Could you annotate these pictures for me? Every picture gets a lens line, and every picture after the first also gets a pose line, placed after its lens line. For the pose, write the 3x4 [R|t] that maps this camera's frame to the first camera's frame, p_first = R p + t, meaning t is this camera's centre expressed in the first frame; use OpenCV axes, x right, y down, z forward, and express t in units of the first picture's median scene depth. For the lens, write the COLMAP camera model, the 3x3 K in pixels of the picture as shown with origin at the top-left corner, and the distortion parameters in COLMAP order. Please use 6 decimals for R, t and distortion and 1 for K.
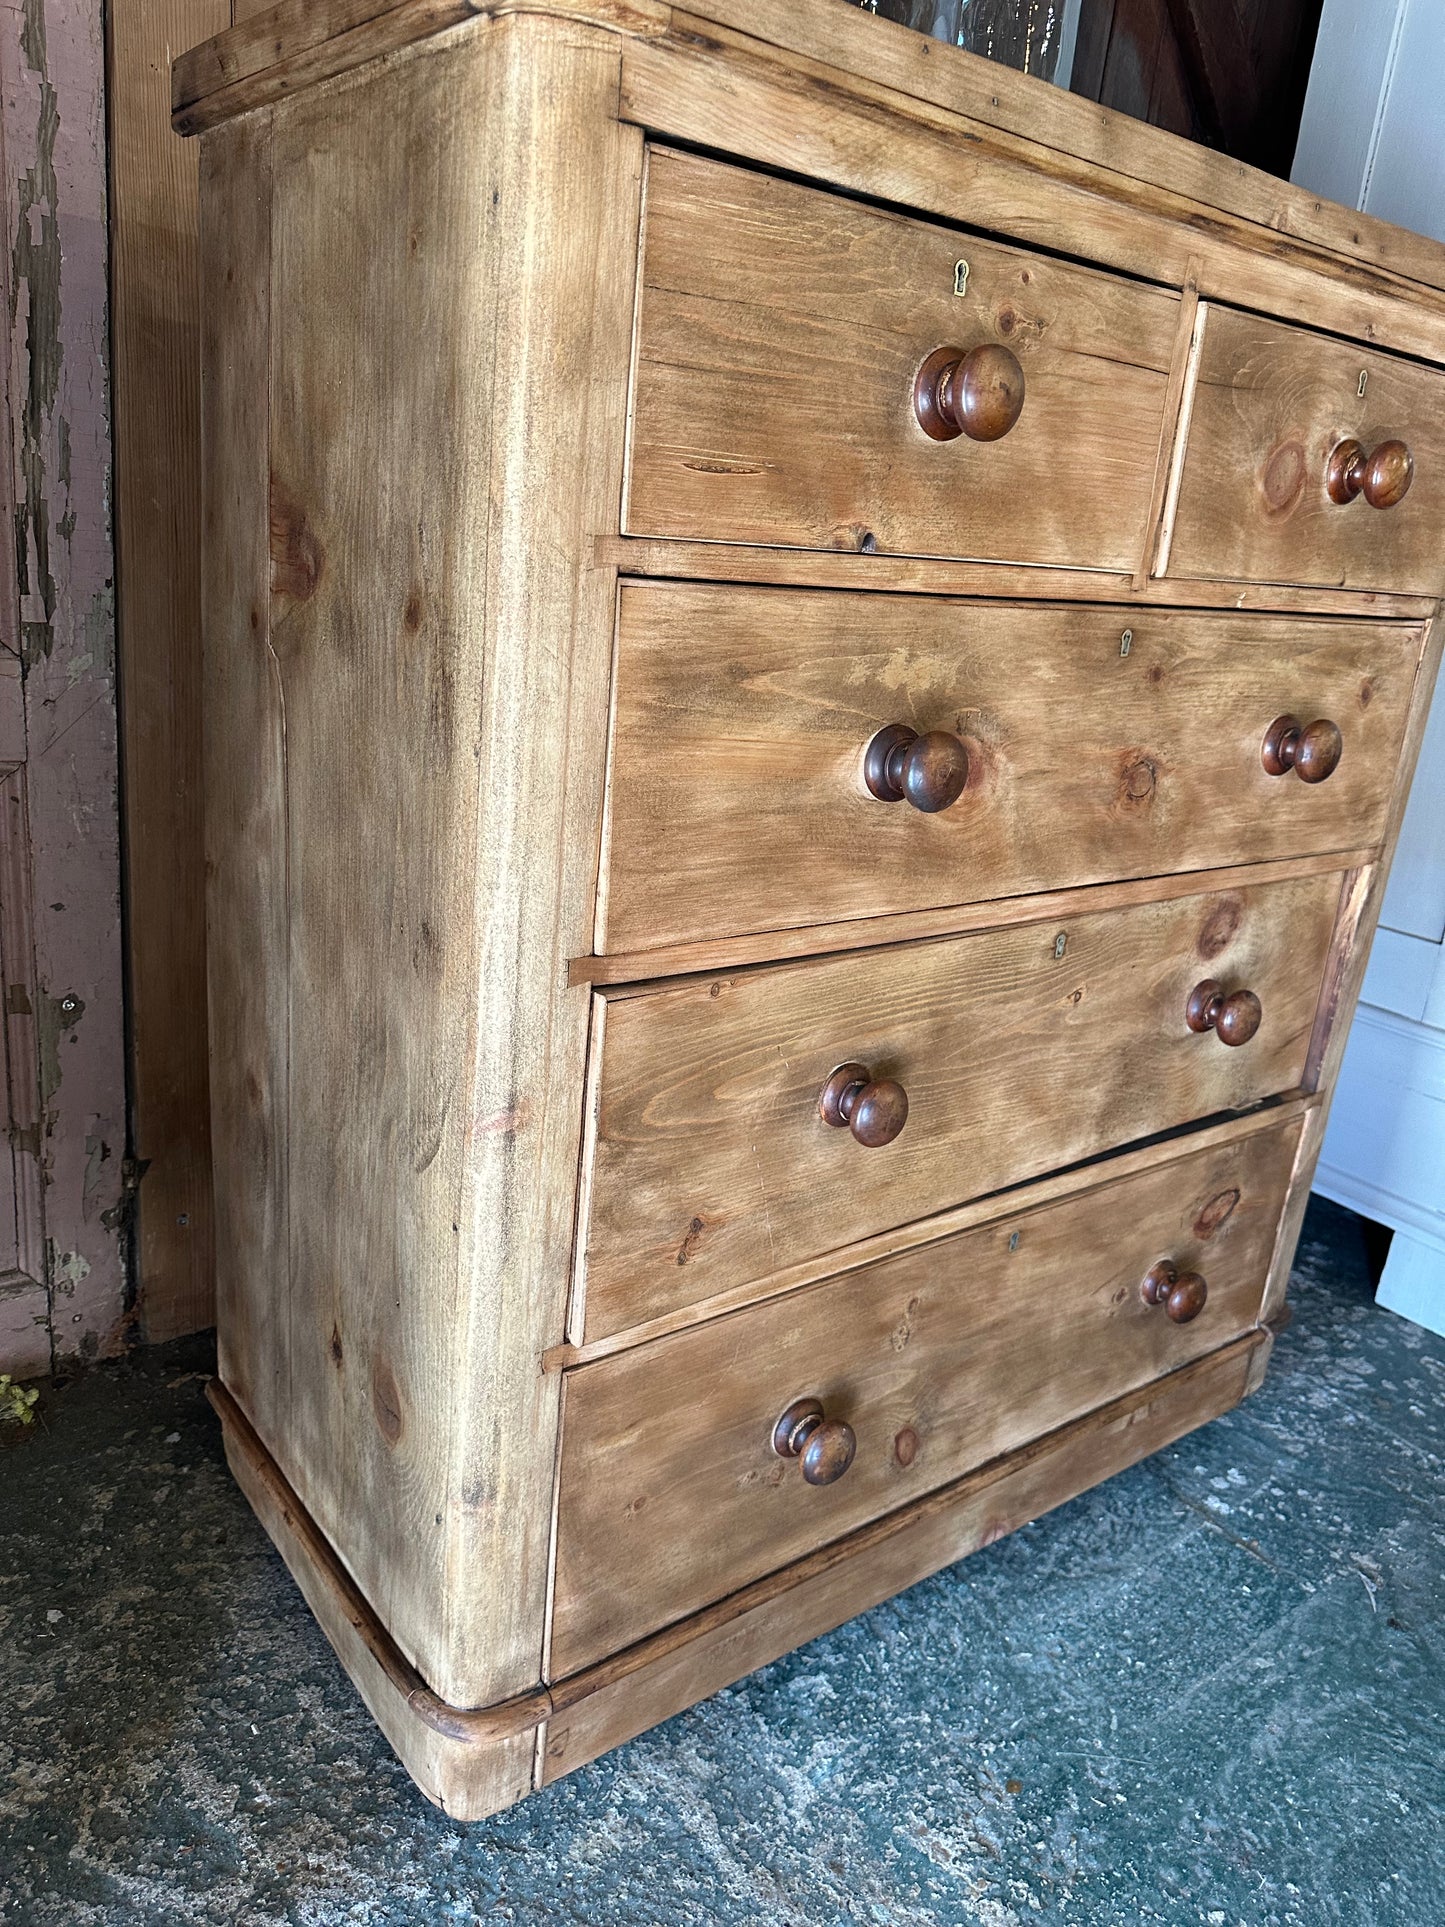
lens RADIAL K [[1355.8, 0, 724.9], [0, 1355.8, 921.9], [0, 0, 1]] dist [0.037455, -0.045287]
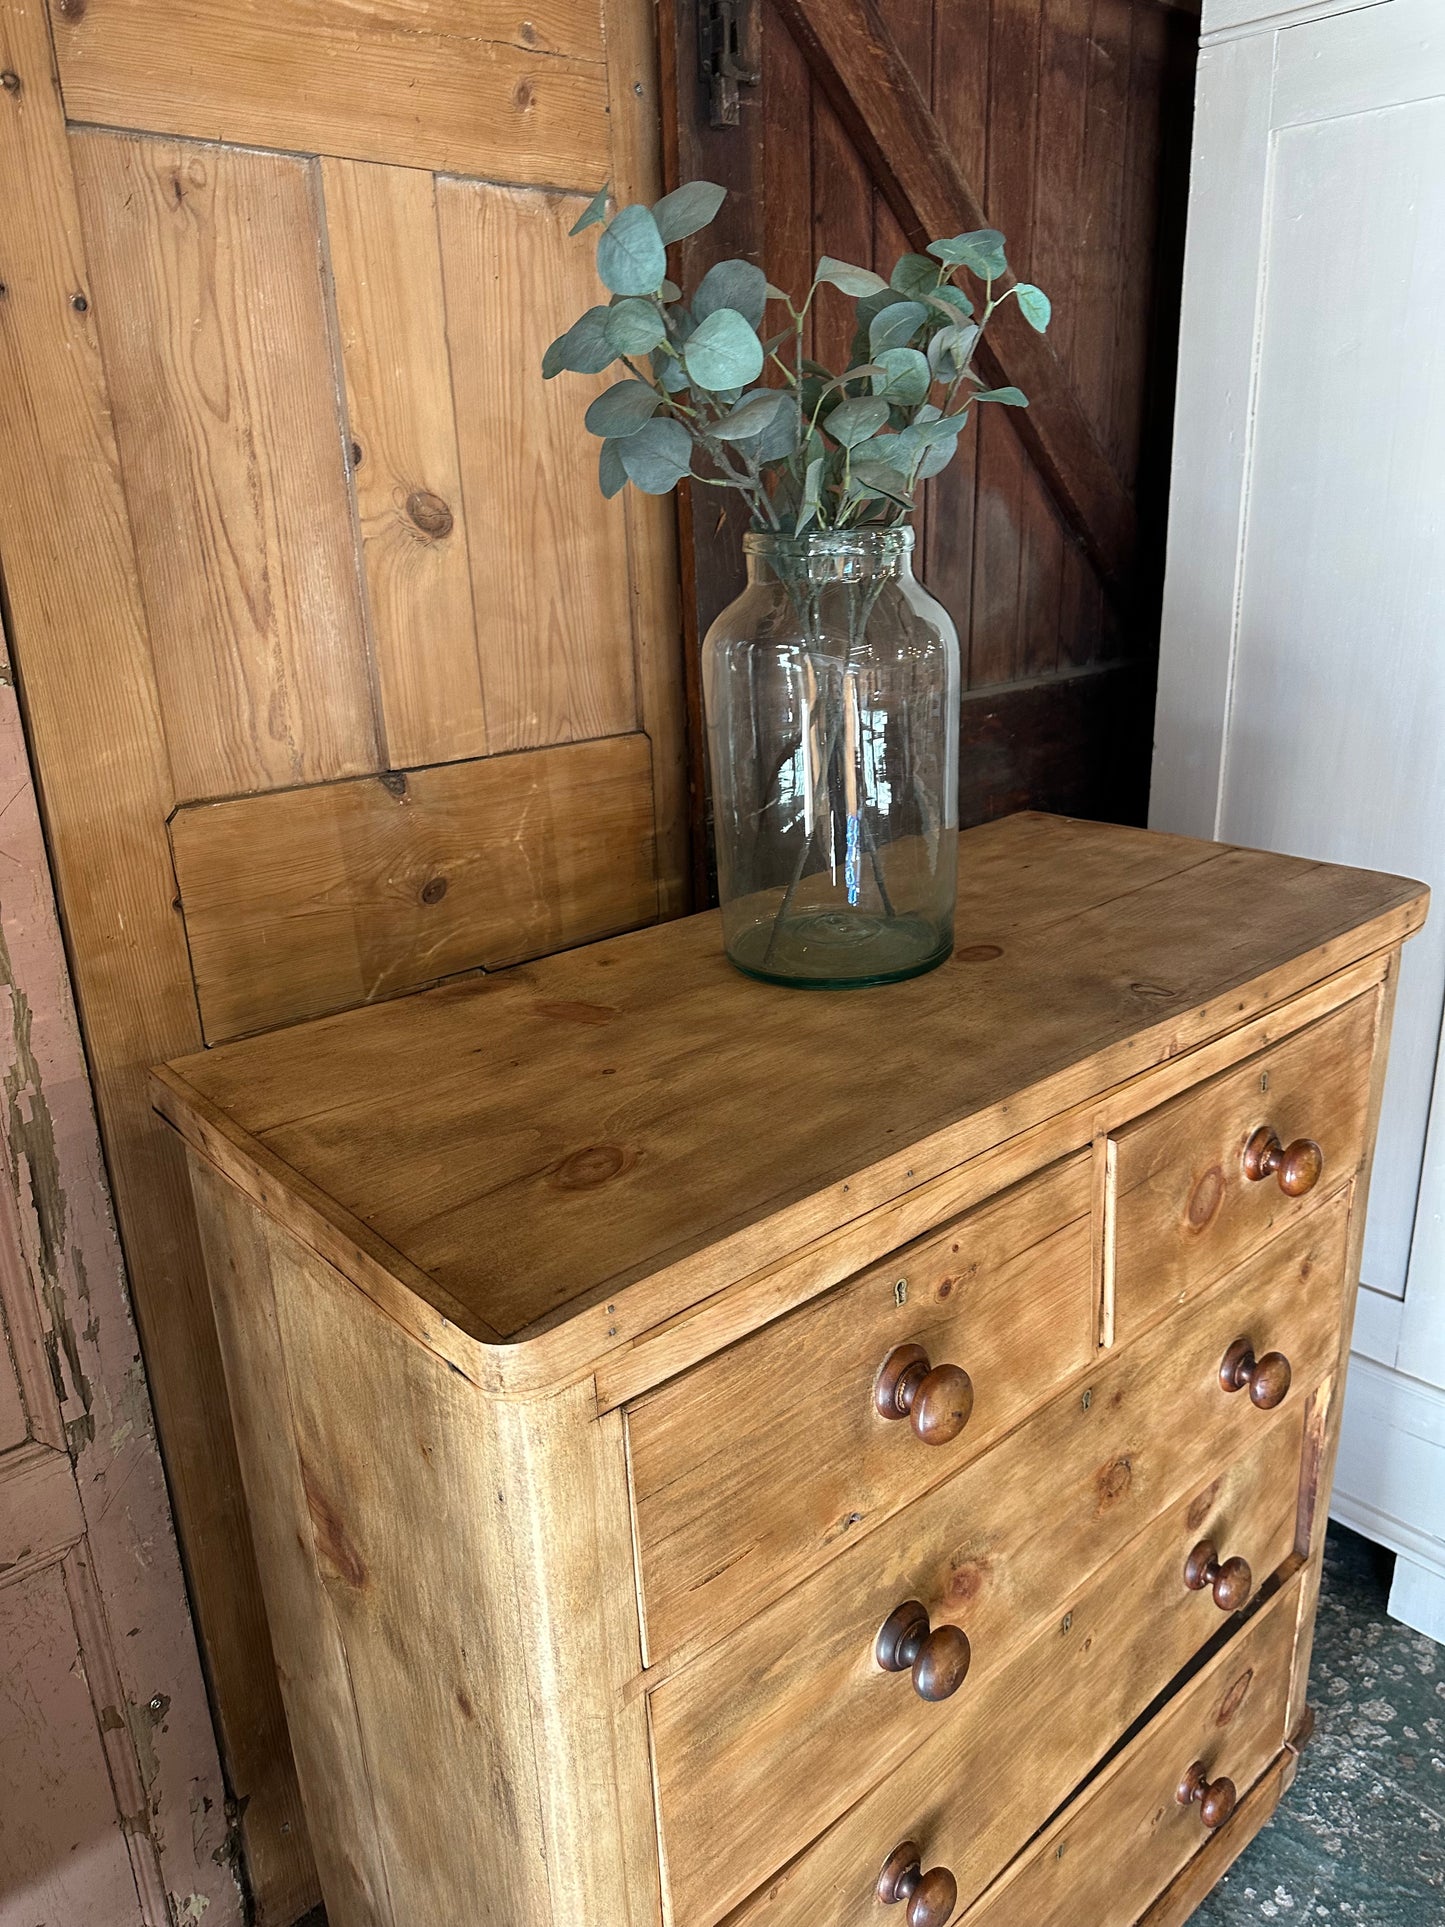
lens RADIAL K [[1364.8, 0, 725.0], [0, 1364.8, 954.1], [0, 0, 1]] dist [0.003496, 0.000449]
pose [[0.988749, -0.148894, 0.014336, 0.039112], [0.148345, 0.988358, 0.033790, -0.563325], [-0.019200, -0.031283, 0.999326, -0.074276]]
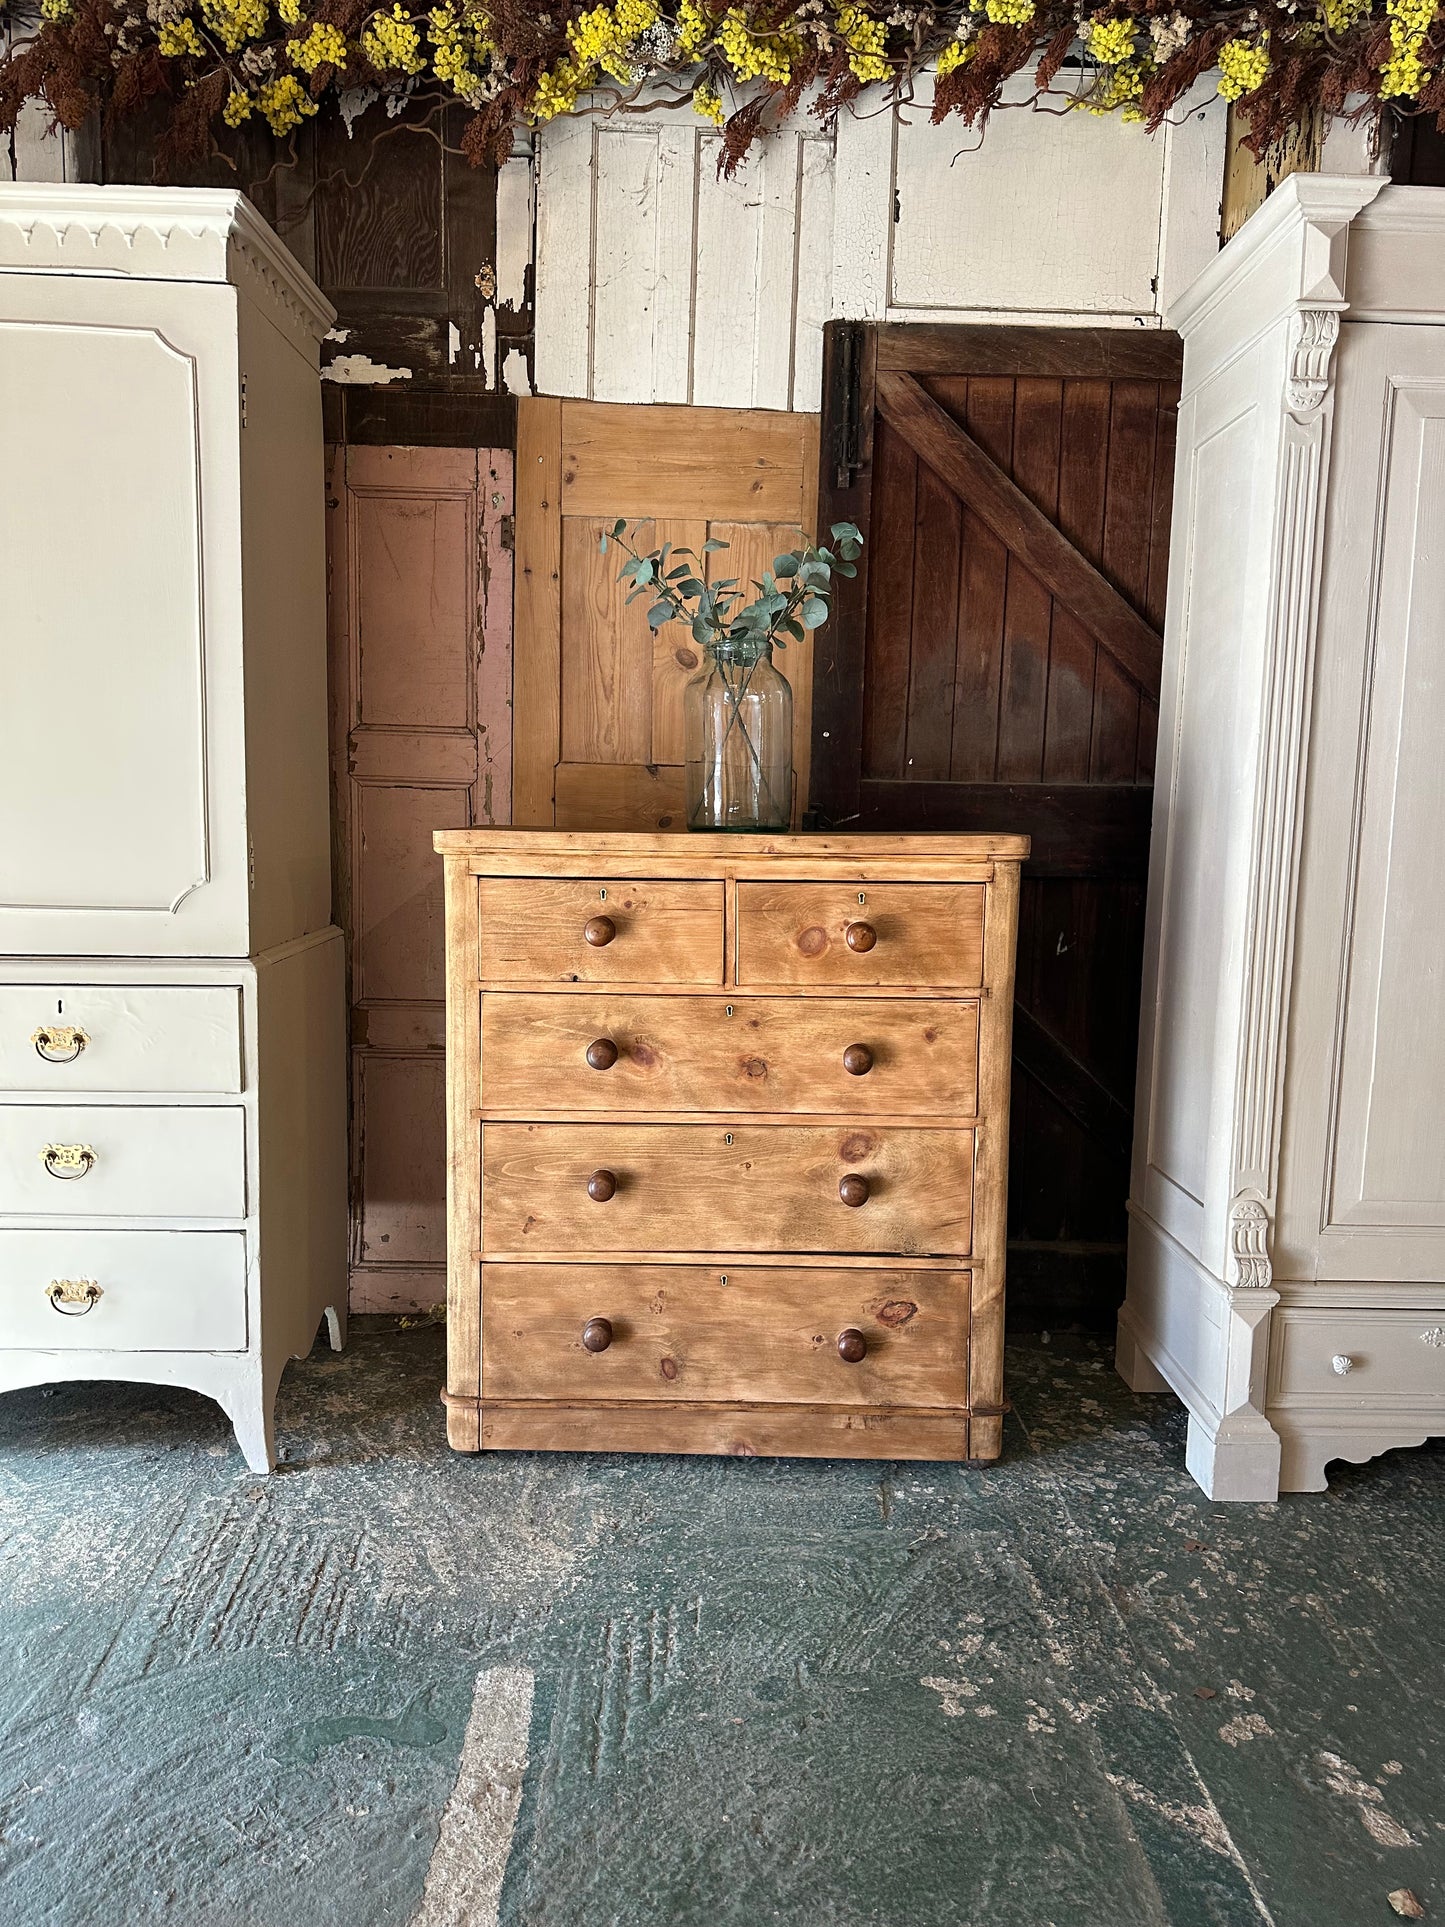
lens RADIAL K [[1308.4, 0, 727.2], [0, 1308.4, 931.1], [0, 0, 1]] dist [0.114645, -0.000691]
pose [[0.798510, -0.021267, -0.601606, 1.504412], [-0.117813, 0.974529, -0.190822, 0.093033], [0.590341, 0.223251, 0.775665, -0.758630]]
